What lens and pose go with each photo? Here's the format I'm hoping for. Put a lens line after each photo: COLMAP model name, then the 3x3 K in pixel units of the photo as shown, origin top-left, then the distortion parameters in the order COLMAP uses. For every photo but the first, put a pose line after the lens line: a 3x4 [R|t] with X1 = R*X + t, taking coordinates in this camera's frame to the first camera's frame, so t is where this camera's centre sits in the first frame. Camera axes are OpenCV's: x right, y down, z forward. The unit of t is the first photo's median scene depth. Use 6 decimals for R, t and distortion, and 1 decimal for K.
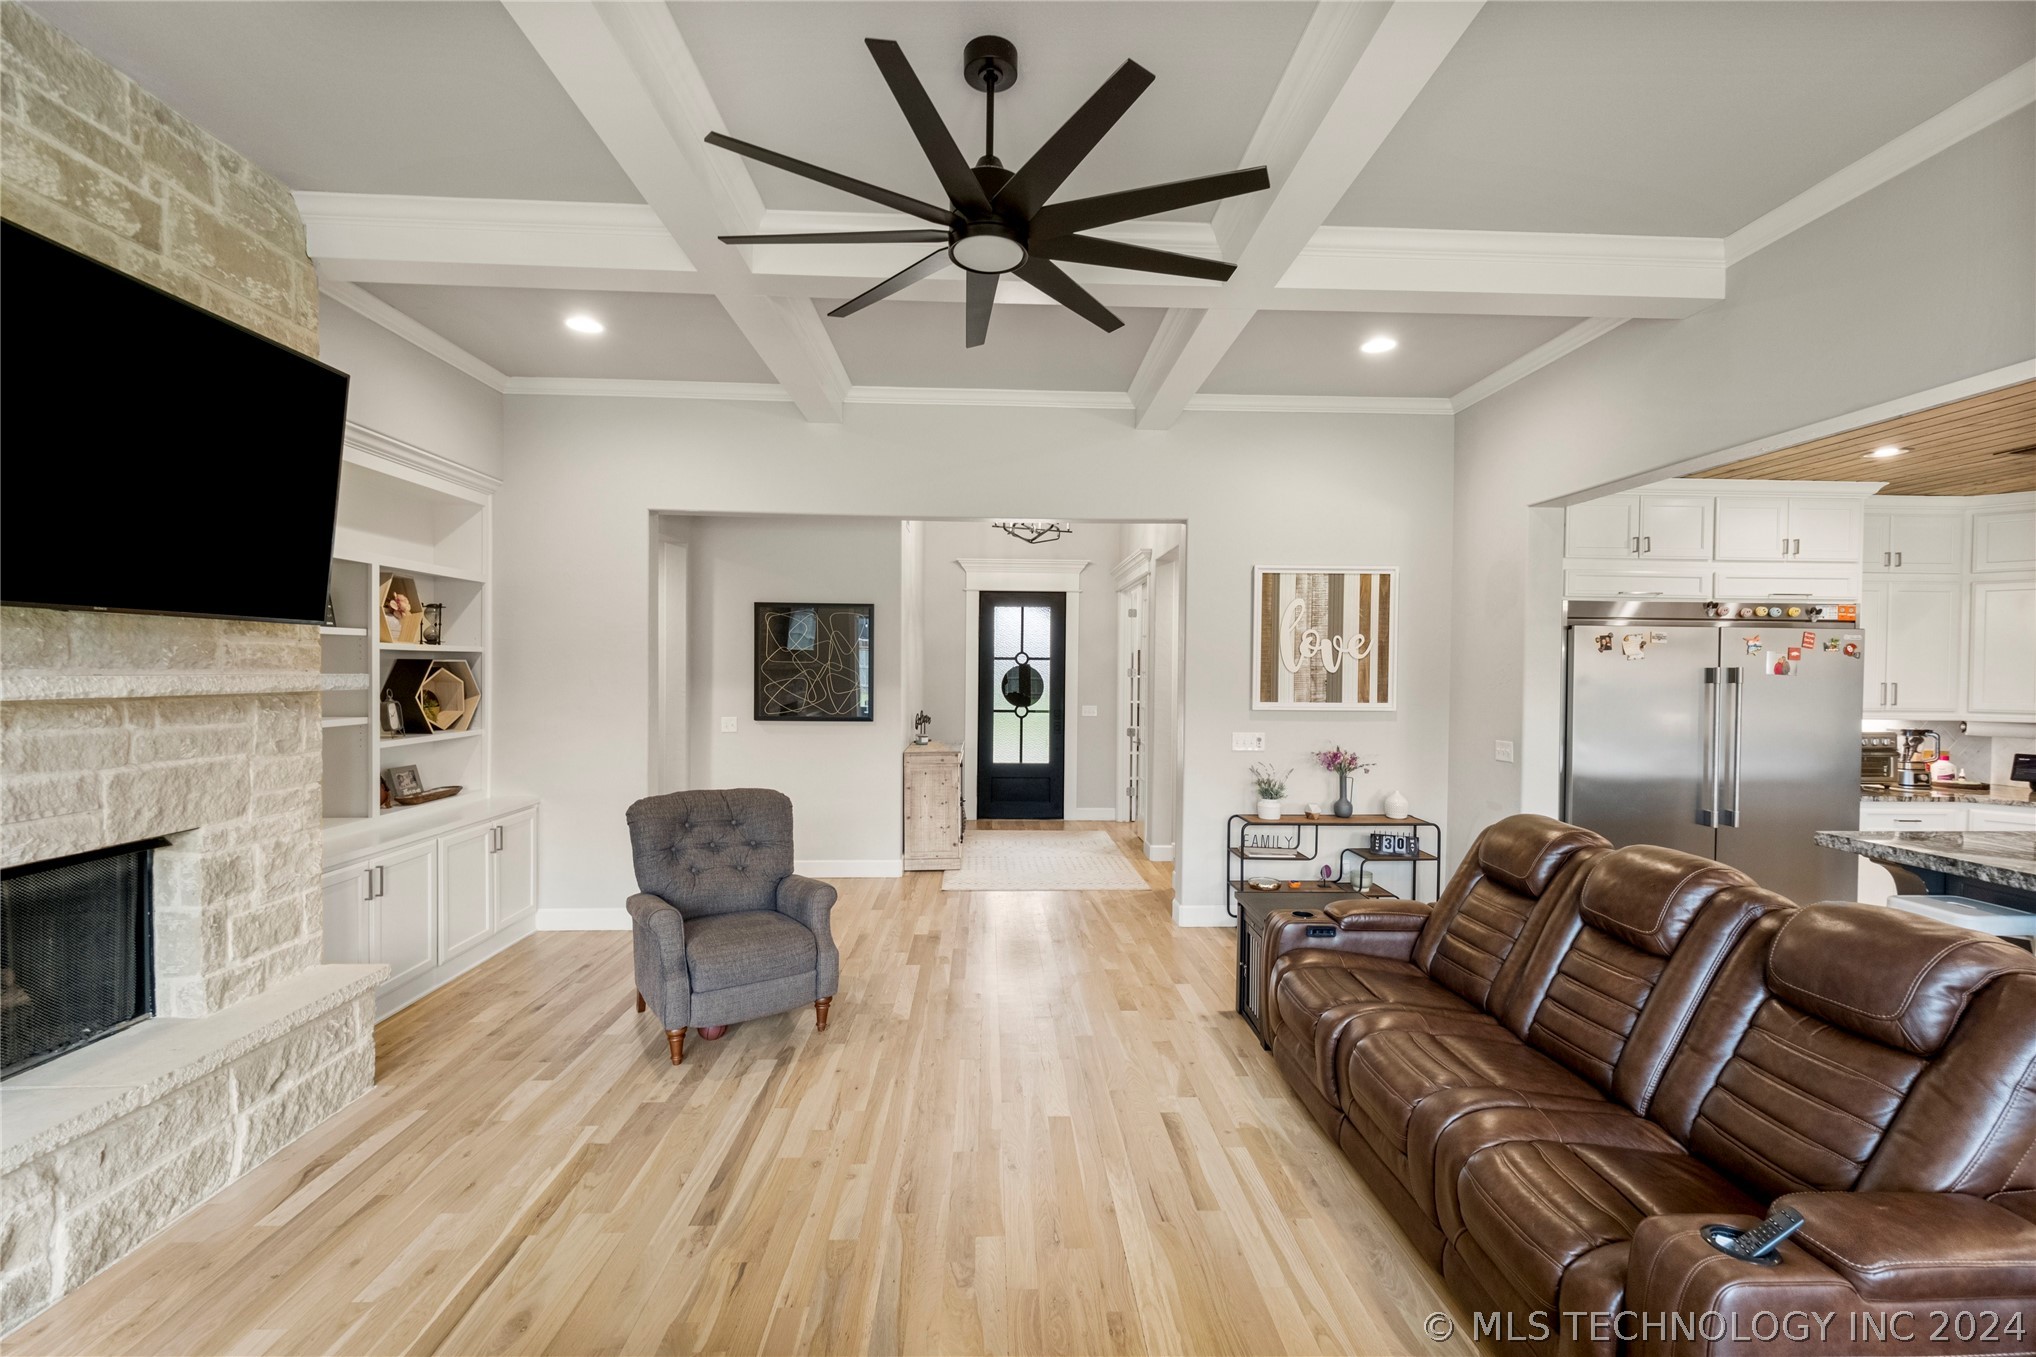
lens RADIAL K [[858.1, 0, 1024.8], [0, 858.1, 681.7], [0, 0, 1]] dist [0.015501, -0.004361]
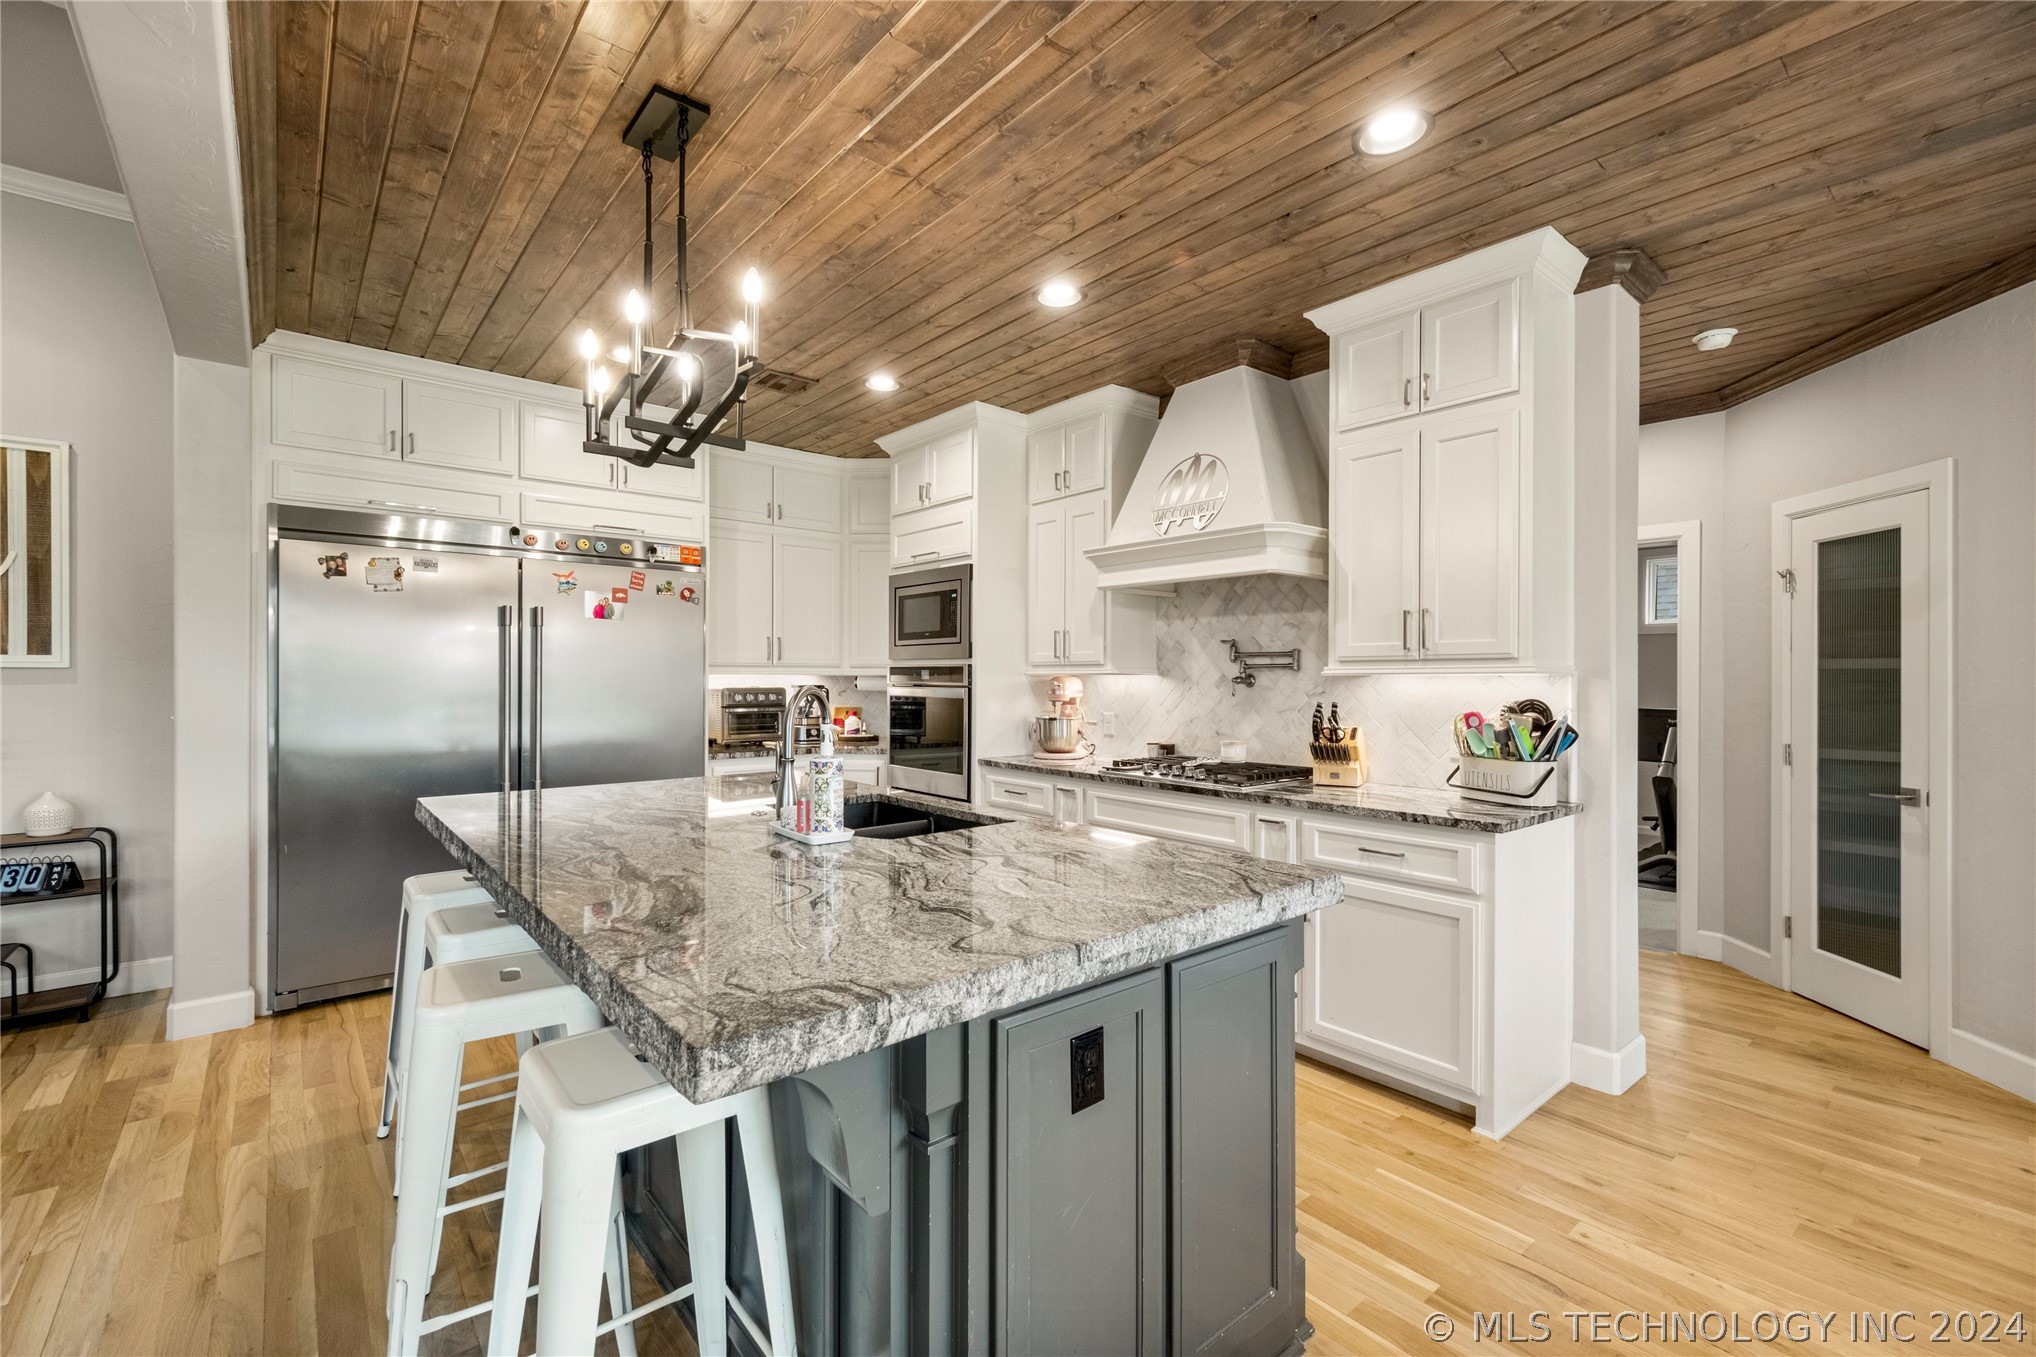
lens RADIAL K [[867.2, 0, 1013.2], [0, 867.2, 675.5], [0, 0, 1]] dist [0.018348, -0.008448]
pose [[0.791196, -0.006342, 0.611529, 0.714459], [0.012493, 0.999905, -0.005795, 0.063517], [-0.611435, 0.012225, 0.791200, 0.063439]]
